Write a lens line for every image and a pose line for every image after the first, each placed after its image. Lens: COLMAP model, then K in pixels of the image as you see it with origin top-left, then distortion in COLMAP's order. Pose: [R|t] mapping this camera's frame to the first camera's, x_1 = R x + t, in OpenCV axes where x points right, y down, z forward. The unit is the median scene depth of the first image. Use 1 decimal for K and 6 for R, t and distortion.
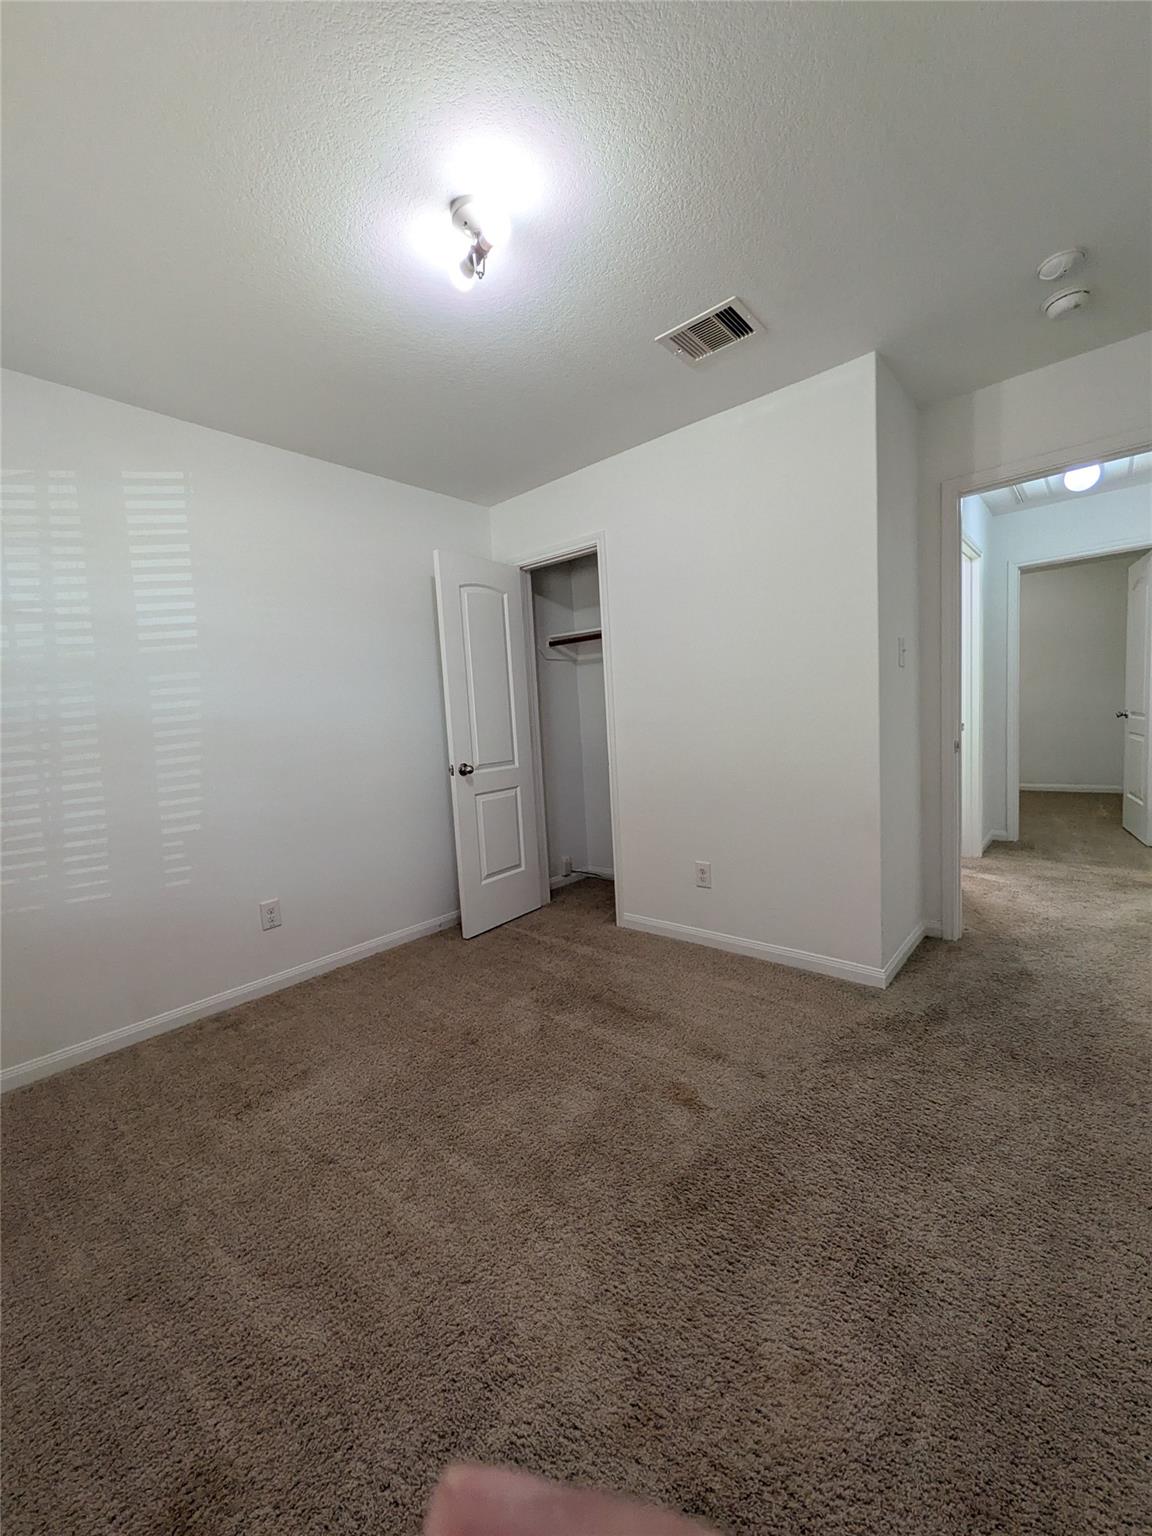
lens RADIAL K [[603.9, 0, 569.4], [0, 603.9, 773.2], [0, 0, 1]] dist [0.013120, -0.005112]
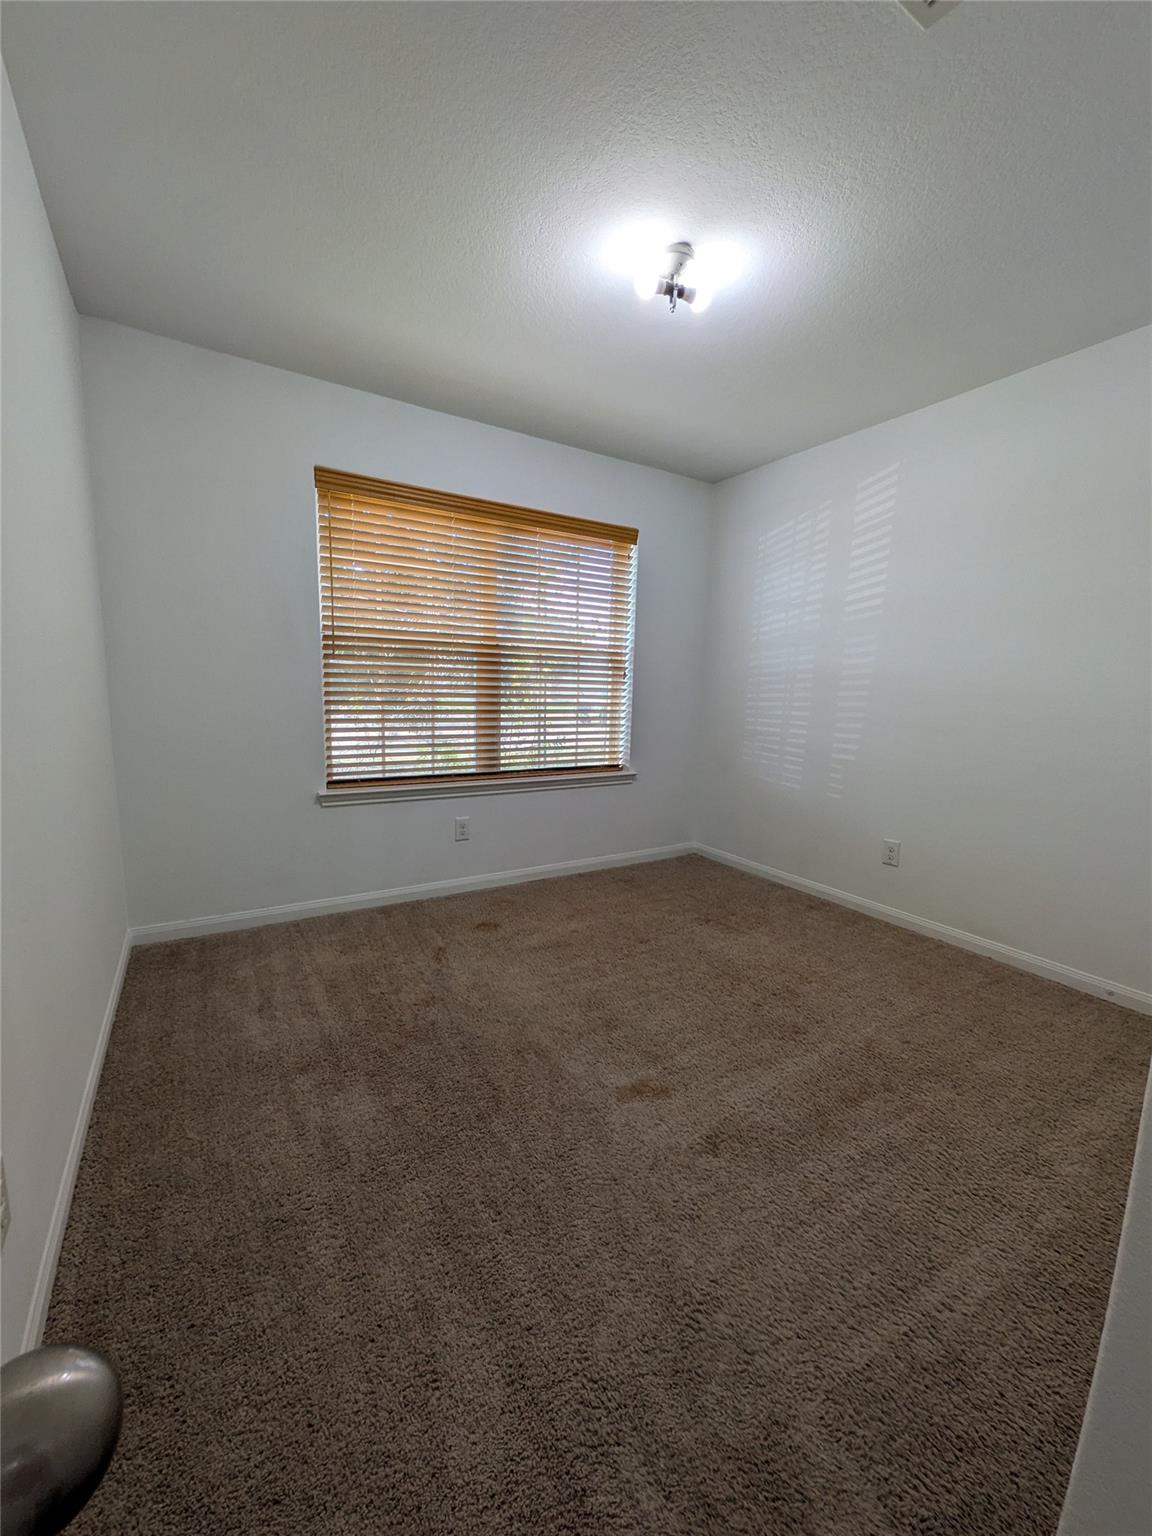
lens RADIAL K [[603.9, 0, 571.1], [0, 603.9, 767.0], [0, 0, 1]] dist [0.013120, -0.005112]
pose [[-0.280055, 0.194162, -0.940144, 0.790813], [-0.087722, 0.970059, 0.226472, -0.136976], [0.955967, 0.145896, -0.254638, 0.807881]]
